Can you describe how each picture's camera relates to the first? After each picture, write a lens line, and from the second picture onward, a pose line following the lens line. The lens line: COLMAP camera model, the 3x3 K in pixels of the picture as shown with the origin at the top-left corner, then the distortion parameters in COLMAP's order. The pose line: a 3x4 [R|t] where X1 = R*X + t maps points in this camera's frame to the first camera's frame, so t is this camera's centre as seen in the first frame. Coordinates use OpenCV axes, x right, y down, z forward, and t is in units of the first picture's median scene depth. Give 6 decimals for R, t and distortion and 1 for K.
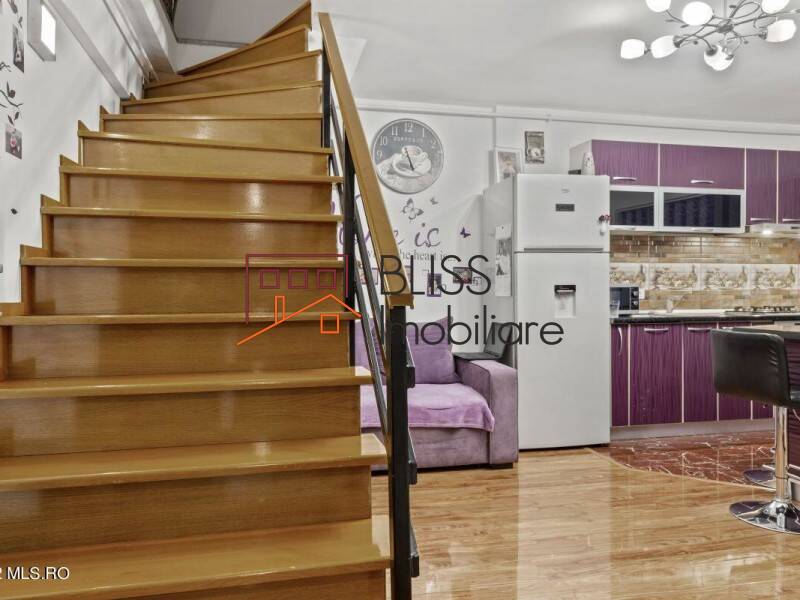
lens RADIAL K [[605.8, 0, 392.6], [0, 605.8, 300.2], [0, 0, 1]] dist [0.010871, -0.002694]
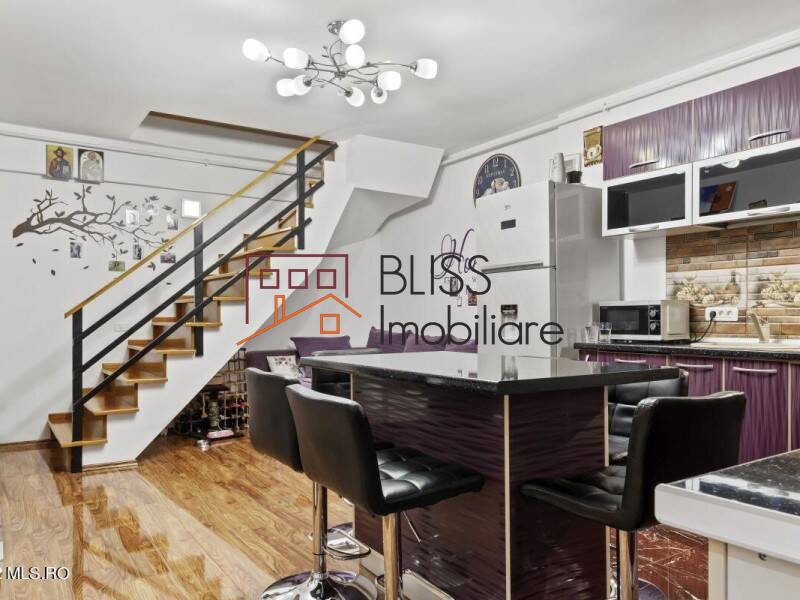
lens RADIAL K [[605.8, 0, 388.6], [0, 605.8, 338.6], [0, 0, 1]] dist [0.010871, -0.002694]
pose [[0.339980, 0.040172, -0.939574, 1.058544], [-0.006446, 0.999163, 0.040387, -0.008877], [0.940411, -0.007674, 0.339955, 0.462771]]
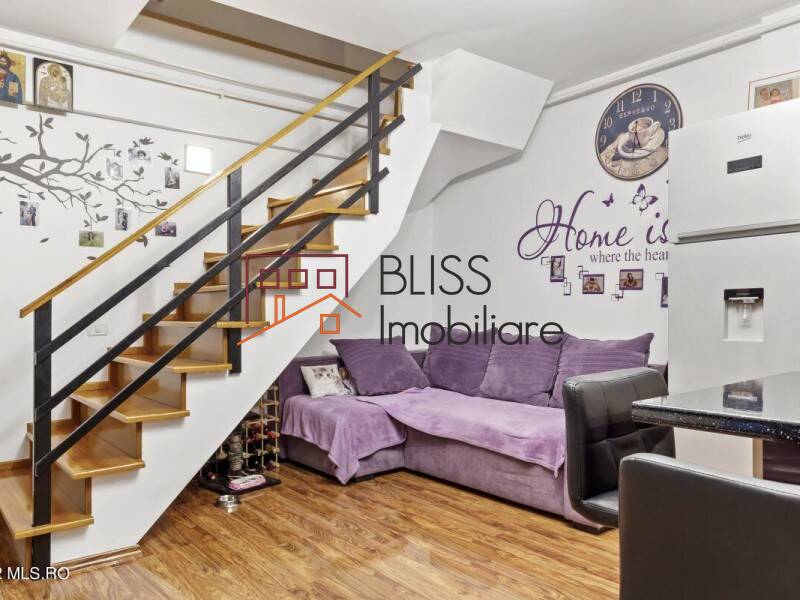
lens RADIAL K [[605.8, 0, 393.7], [0, 605.8, 319.1], [0, 0, 1]] dist [0.010871, -0.002694]
pose [[0.434032, 0.014129, -0.900787, 0.649288], [0.004511, 0.999830, 0.017857, -0.006334], [0.900886, -0.011814, 0.433895, 0.377520]]
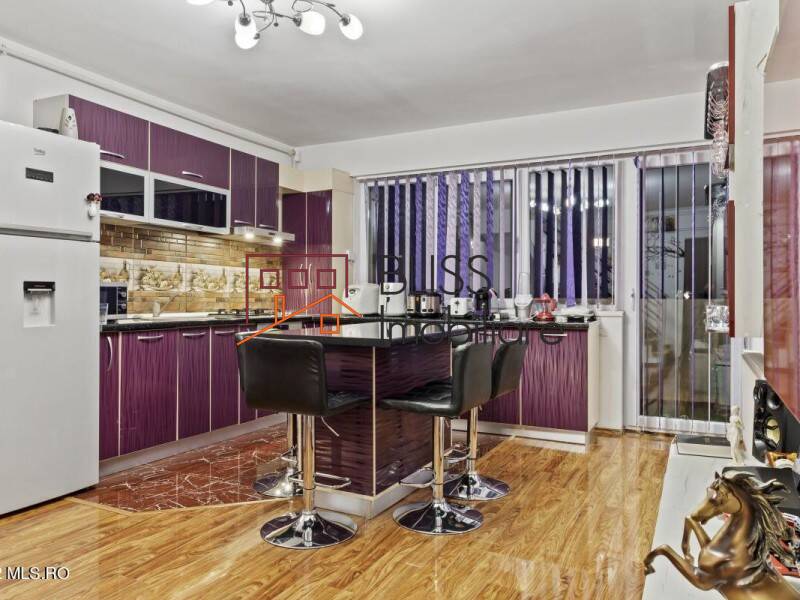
lens RADIAL K [[605.8, 0, 401.1], [0, 605.8, 304.5], [0, 0, 1]] dist [0.010871, -0.002694]
pose [[0.624520, 0.001379, 0.781008, -0.013446], [-0.005866, 0.999979, 0.002925, -0.002201], [-0.780987, -0.006408, 0.624514, 0.192590]]
